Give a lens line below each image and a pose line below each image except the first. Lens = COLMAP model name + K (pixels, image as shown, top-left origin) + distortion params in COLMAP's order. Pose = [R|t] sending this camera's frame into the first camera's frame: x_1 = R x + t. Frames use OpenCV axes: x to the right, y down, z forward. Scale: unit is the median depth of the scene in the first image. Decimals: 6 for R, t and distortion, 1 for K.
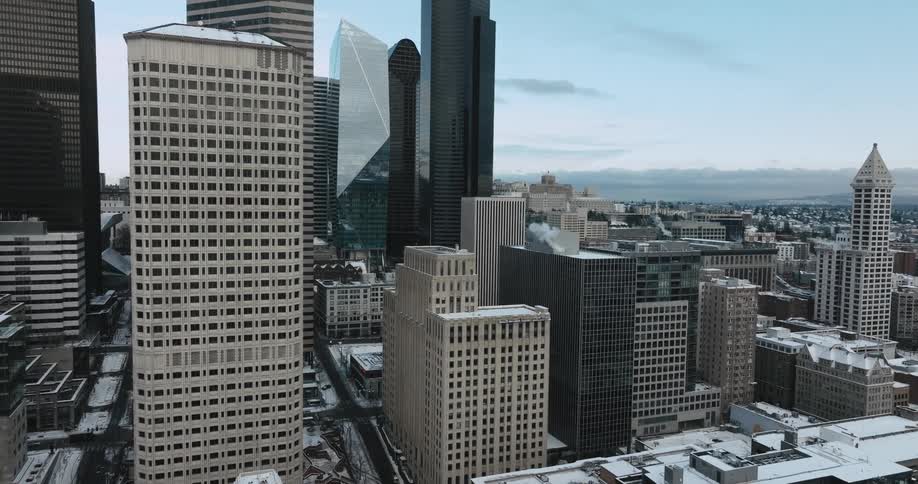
lens RADIAL K [[658.6, 0, 463.4], [0, 658.6, 241.3], [0, 0, 1]] dist [0.021700, -0.000771]
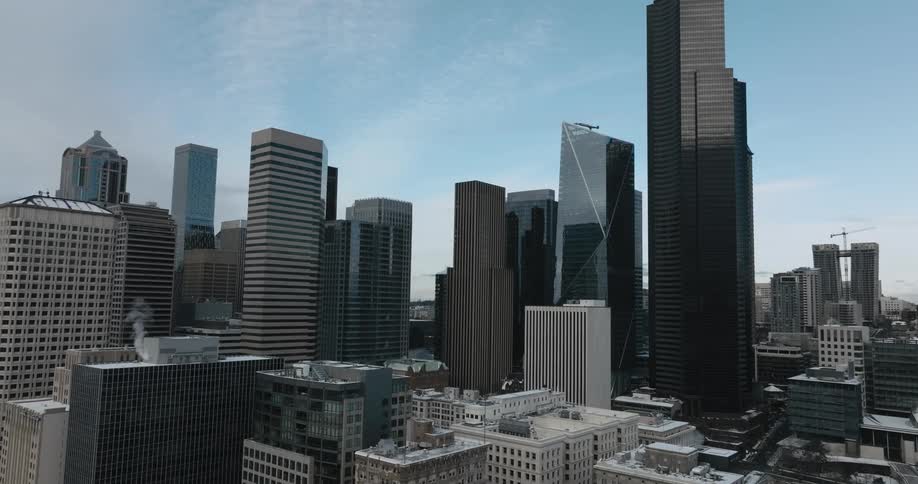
lens RADIAL K [[658.6, 0, 463.4], [0, 658.6, 241.3], [0, 0, 1]] dist [0.021700, -0.000771]
pose [[0.486927, -0.083310, -0.869460, 0.999336], [-0.071965, 0.988230, -0.134993, -0.044200], [0.870473, 0.128302, 0.475201, 0.795983]]
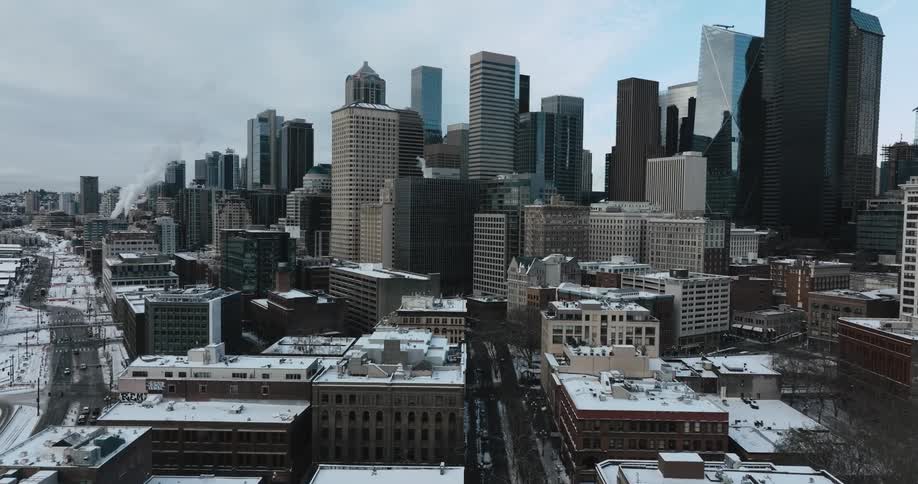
lens RADIAL K [[658.6, 0, 463.4], [0, 658.6, 241.3], [0, 0, 1]] dist [0.021700, -0.000771]
pose [[0.190229, 0.034249, -0.981142, 1.668849], [-0.076889, 0.996841, 0.019890, 0.125177], [0.978724, 0.071655, 0.192262, 0.657624]]
